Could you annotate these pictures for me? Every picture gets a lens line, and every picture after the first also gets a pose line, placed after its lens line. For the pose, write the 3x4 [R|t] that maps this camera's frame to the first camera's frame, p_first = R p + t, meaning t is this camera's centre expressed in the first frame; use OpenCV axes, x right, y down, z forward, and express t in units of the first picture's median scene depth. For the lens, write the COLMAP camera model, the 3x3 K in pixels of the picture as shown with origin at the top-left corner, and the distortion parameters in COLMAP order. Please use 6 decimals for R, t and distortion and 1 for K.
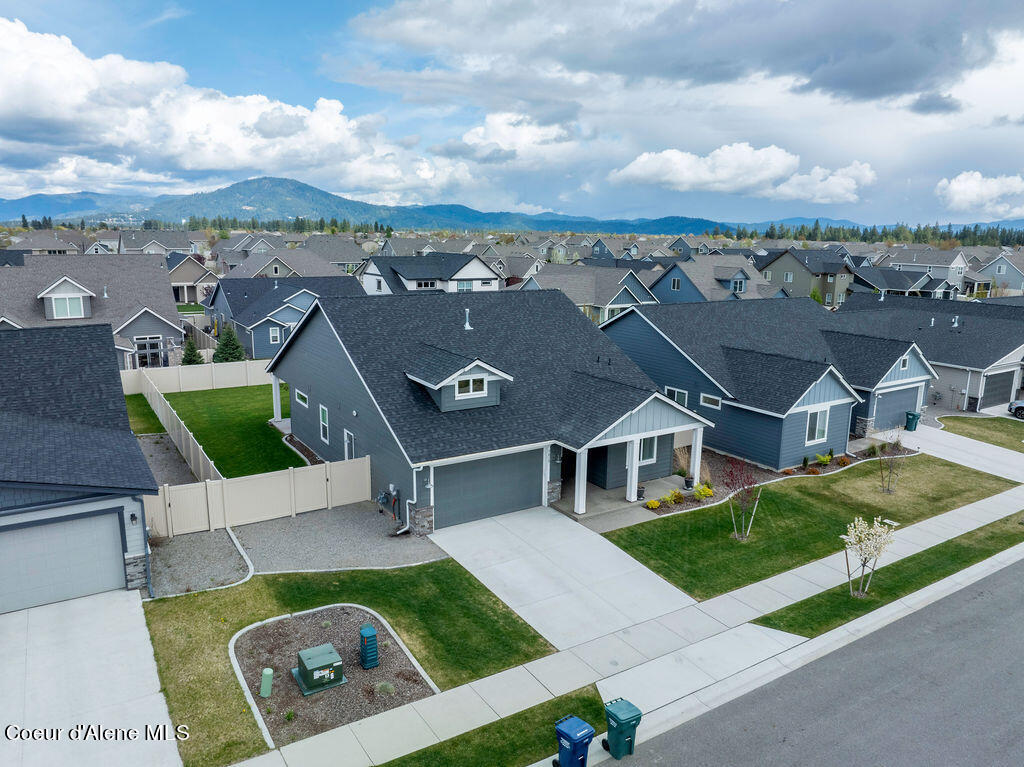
lens RADIAL K [[735.7, 0, 512.0], [0, 735.7, 383.5], [0, 0, 1]] dist [-0.034731, -0.002937]
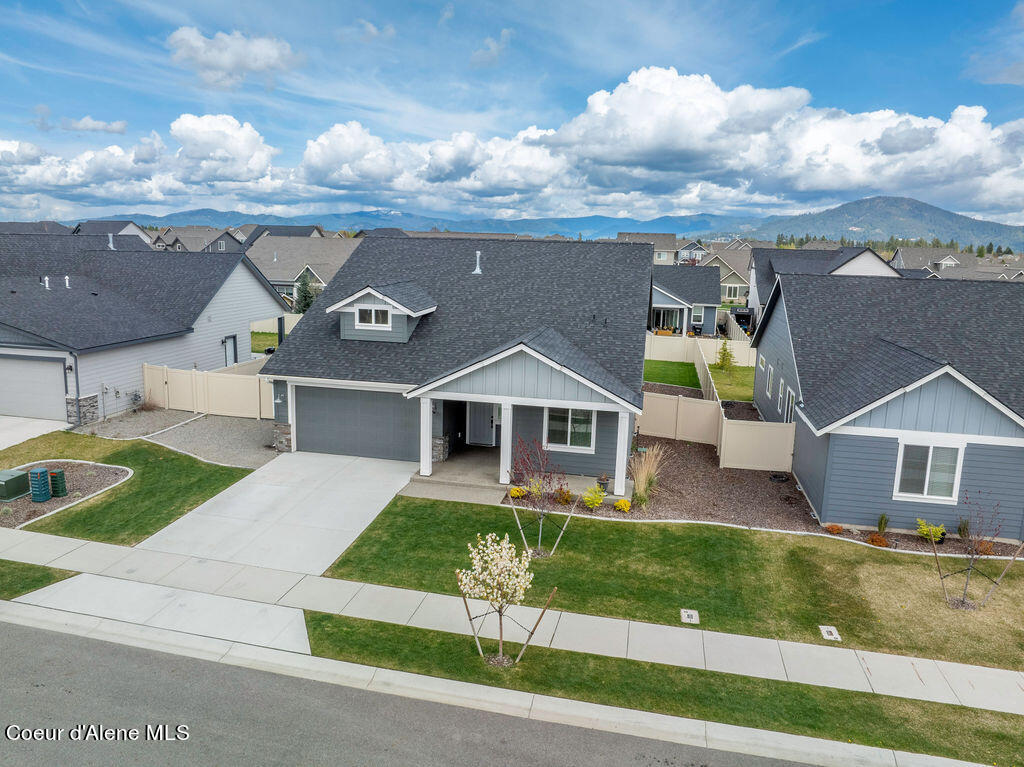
lens RADIAL K [[740.2, 0, 481.7], [0, 740.2, 381.9], [0, 0, 1]] dist [-0.040104, 0.003441]
pose [[0.693927, 0.136491, -0.706991, 0.718154], [-0.158257, 0.986771, 0.035172, 0.030175], [0.702439, 0.087480, 0.706348, 0.431342]]
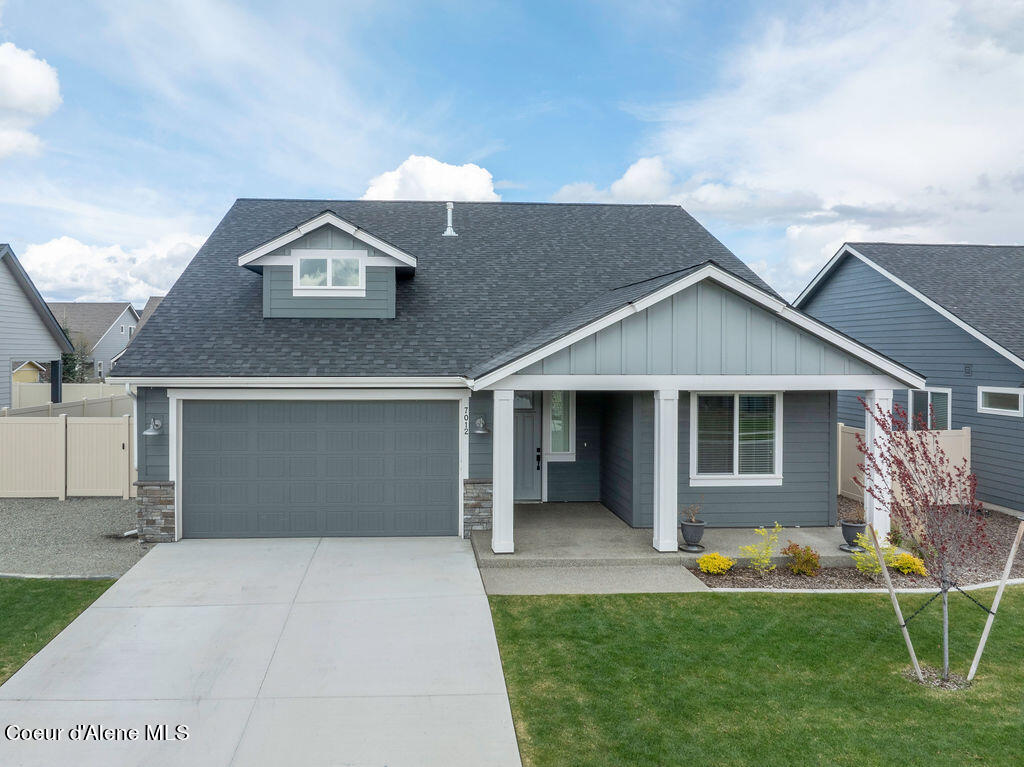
lens RADIAL K [[783.3, 0, 449.7], [0, 783.3, 352.8], [0, 0, 1]] dist [-0.032278, -0.002405]
pose [[0.870184, -0.010092, -0.492623, 0.281652], [-0.091341, 0.979157, -0.181407, 0.147570], [0.484186, 0.202854, 0.851125, 0.584736]]
